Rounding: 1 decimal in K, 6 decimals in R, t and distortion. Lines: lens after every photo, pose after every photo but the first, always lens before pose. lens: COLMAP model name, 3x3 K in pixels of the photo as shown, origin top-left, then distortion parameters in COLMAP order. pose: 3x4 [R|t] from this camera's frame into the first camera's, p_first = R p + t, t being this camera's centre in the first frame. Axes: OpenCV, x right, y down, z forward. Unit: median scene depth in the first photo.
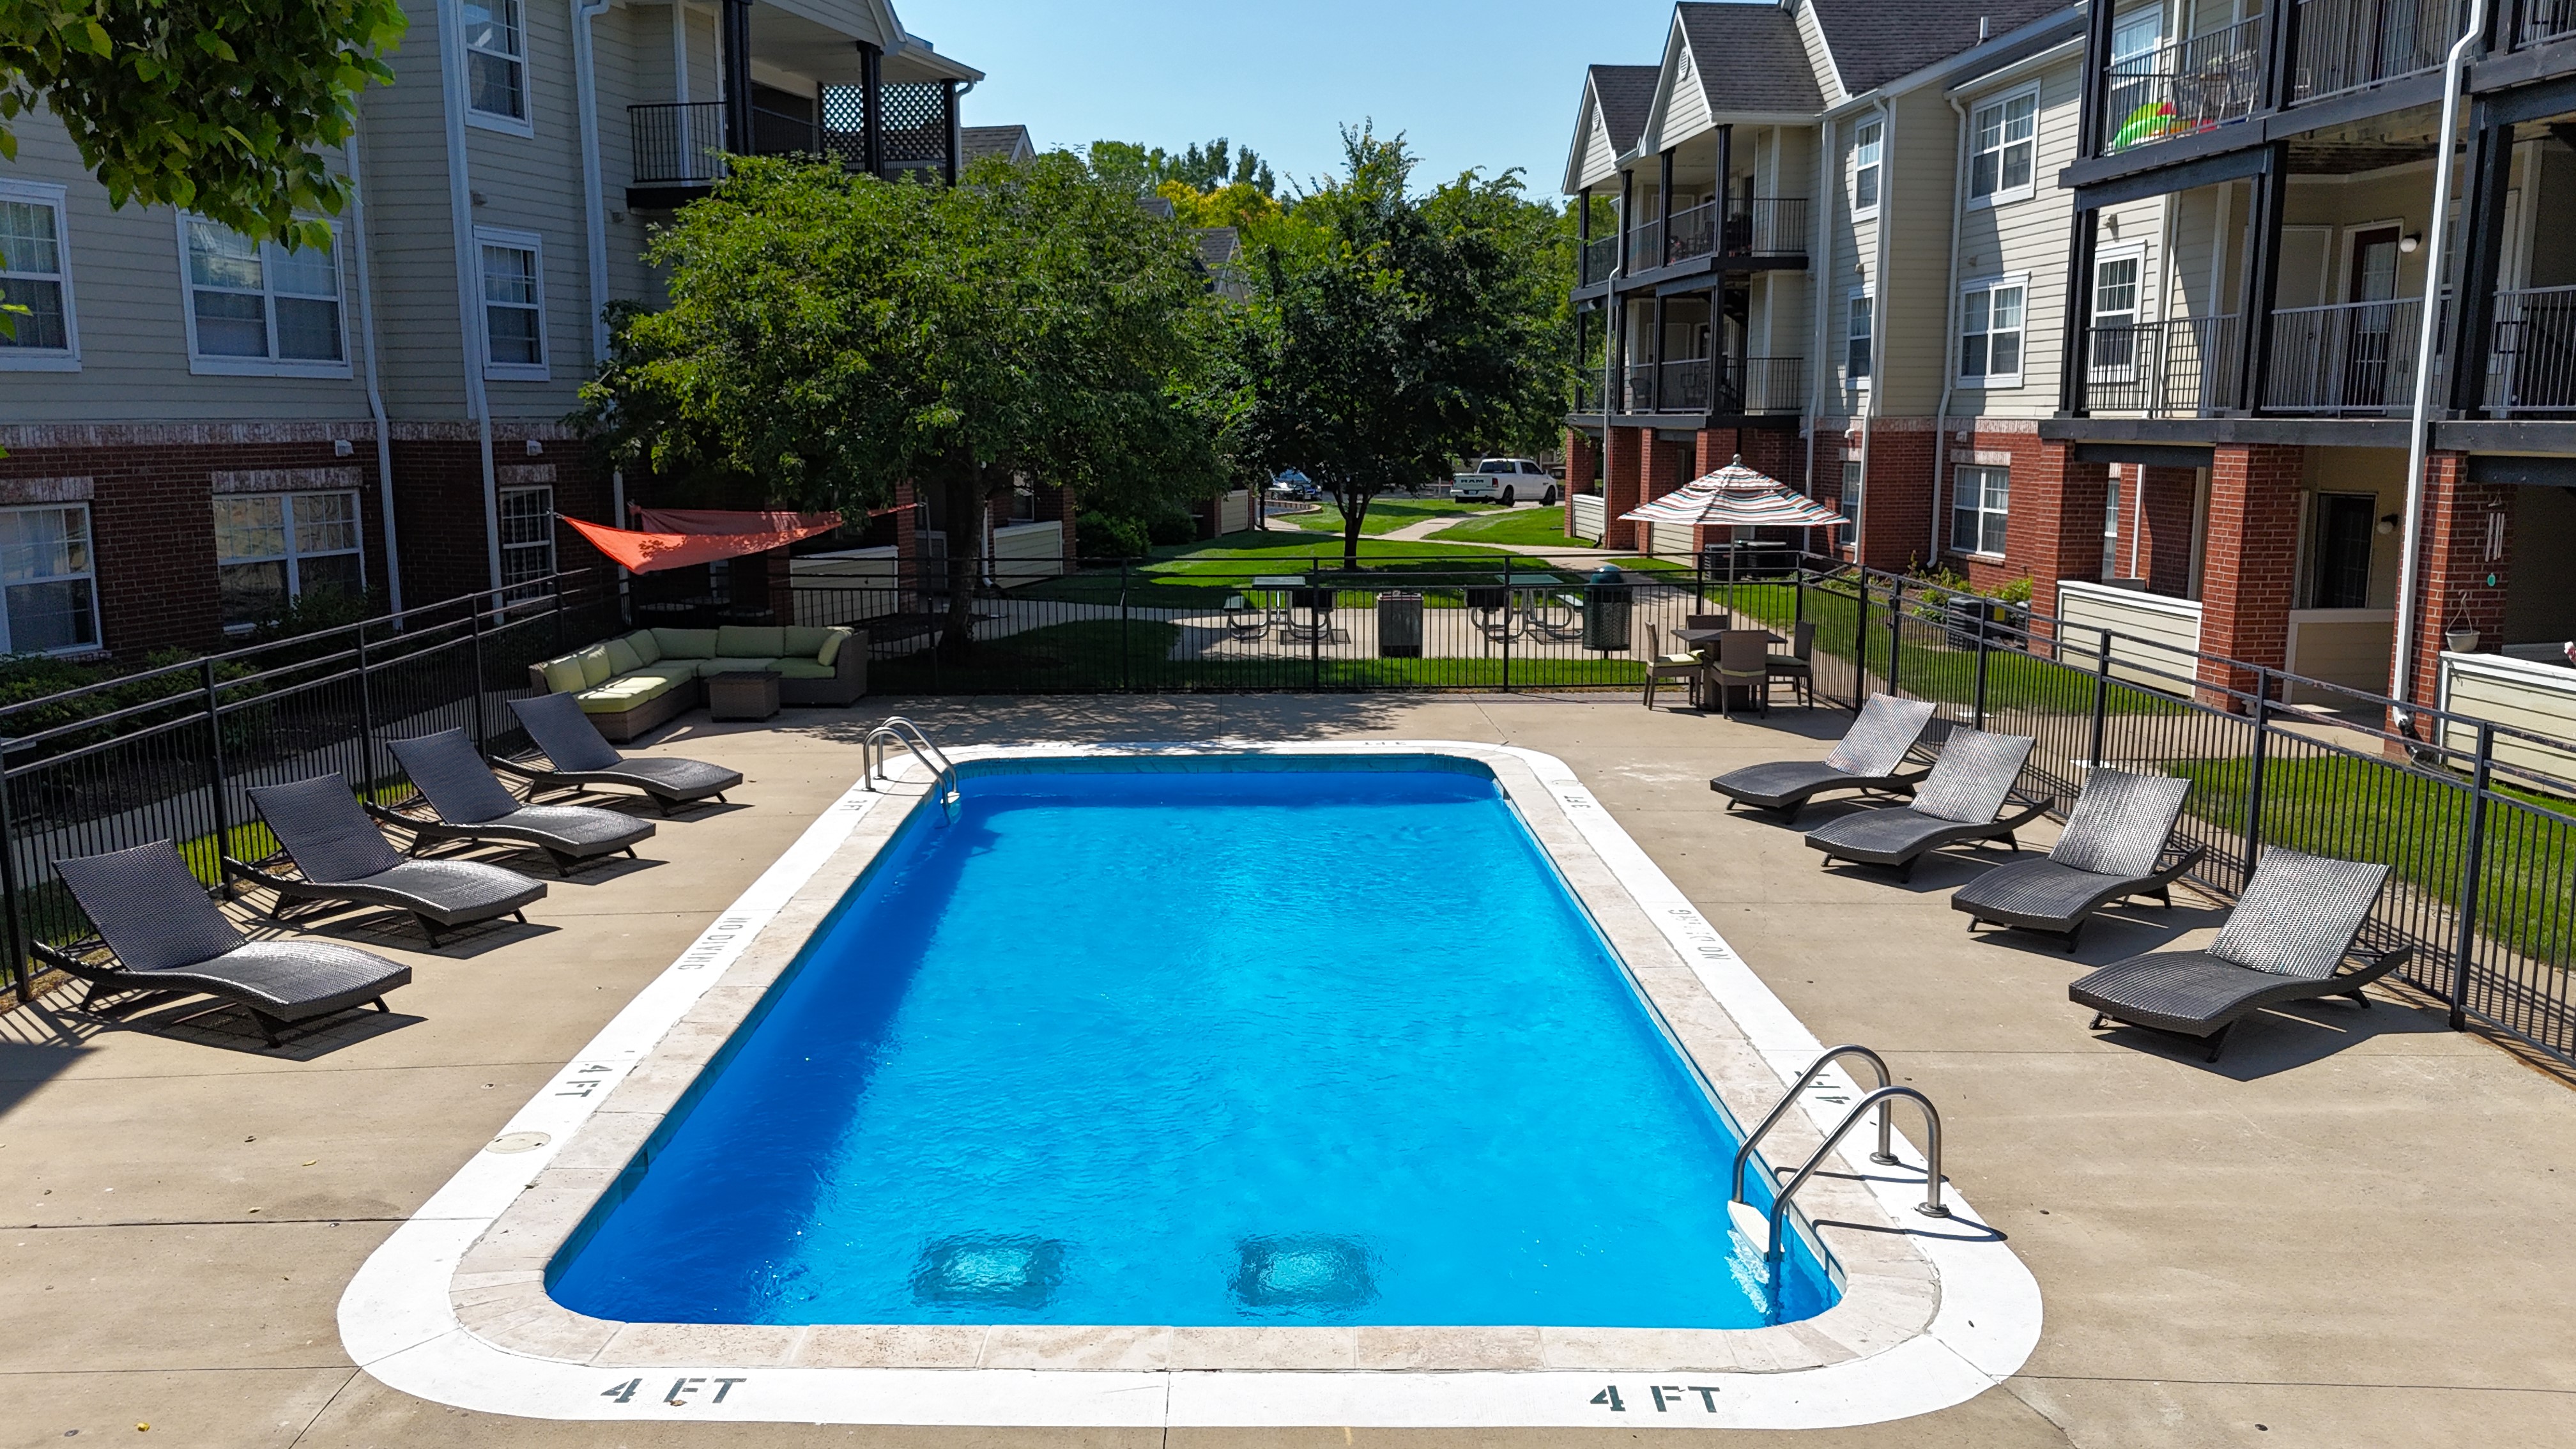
lens RADIAL K [[1914.3, 0, 1281.3], [0, 1914.3, 704.8], [0, 0, 1]] dist [0.026575, -0.018894]
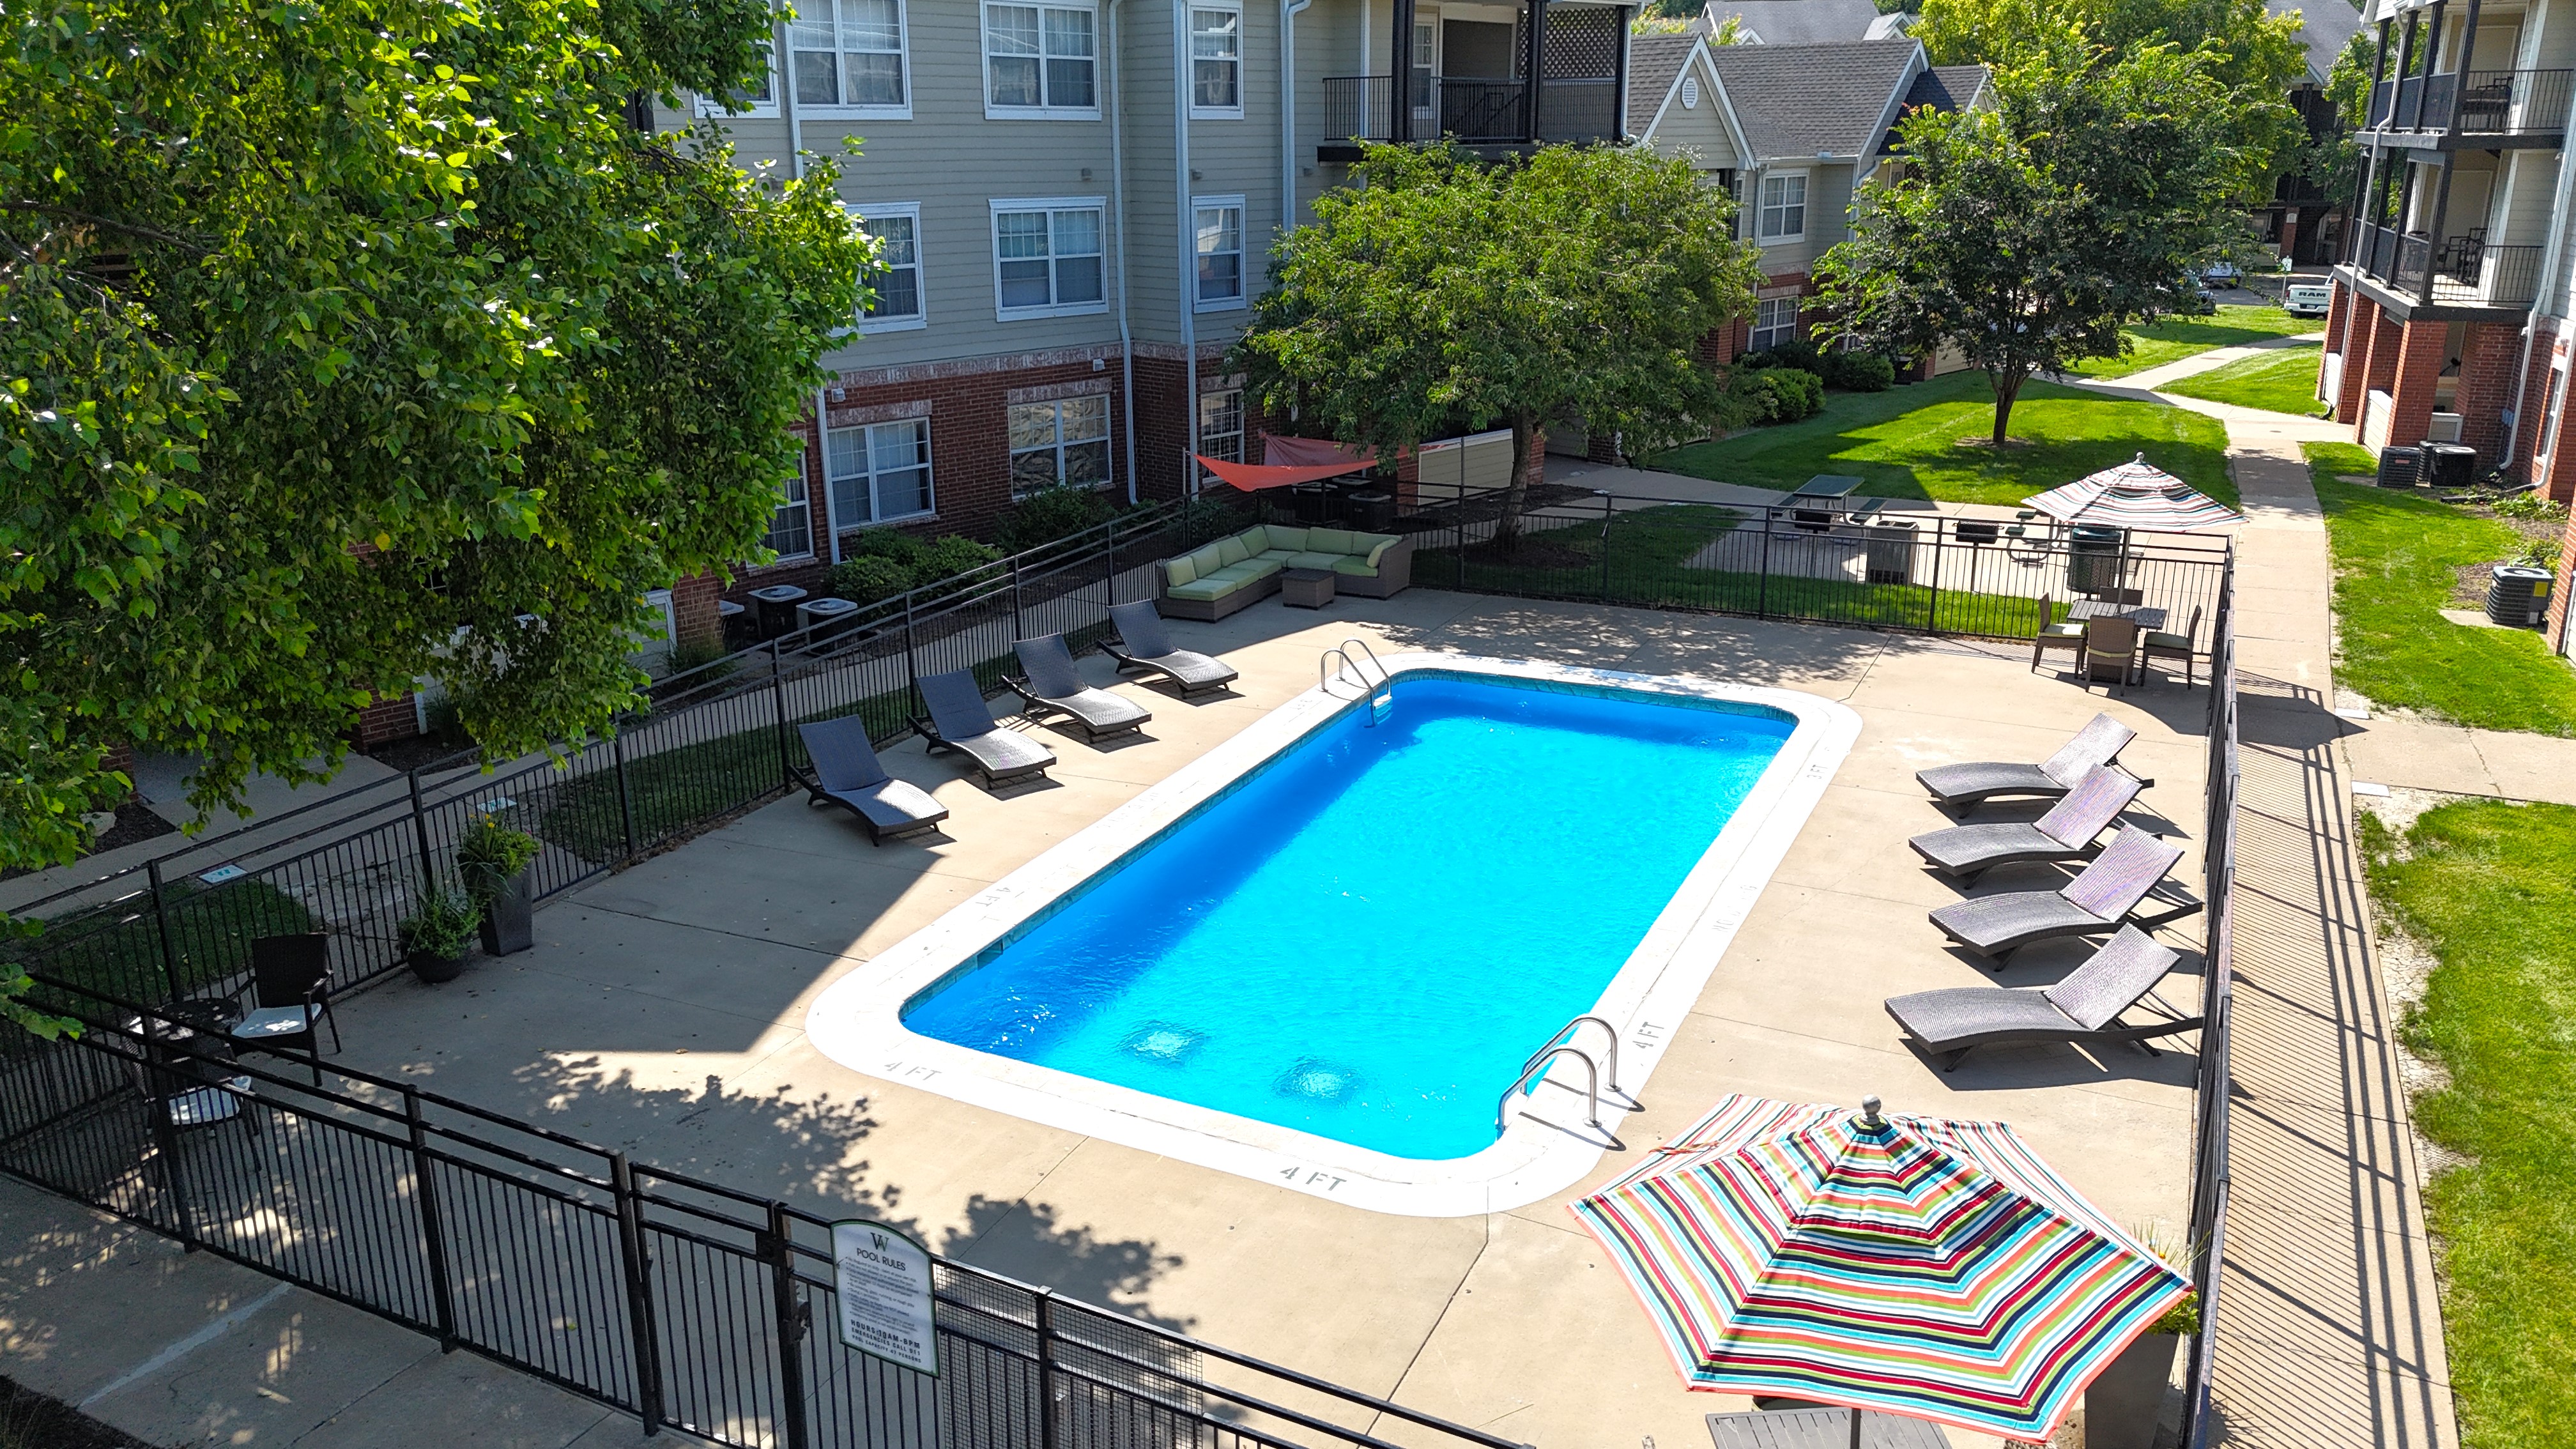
lens RADIAL K [[1914.3, 0, 1289.8], [0, 1914.3, 731.8], [0, 0, 1]] dist [0.026575, -0.018894]
pose [[0.890631, 0.131737, -0.435227, 0.294998], [-0.060169, 0.982841, 0.174365, -0.131752], [0.450729, -0.129107, 0.883275, -0.211199]]
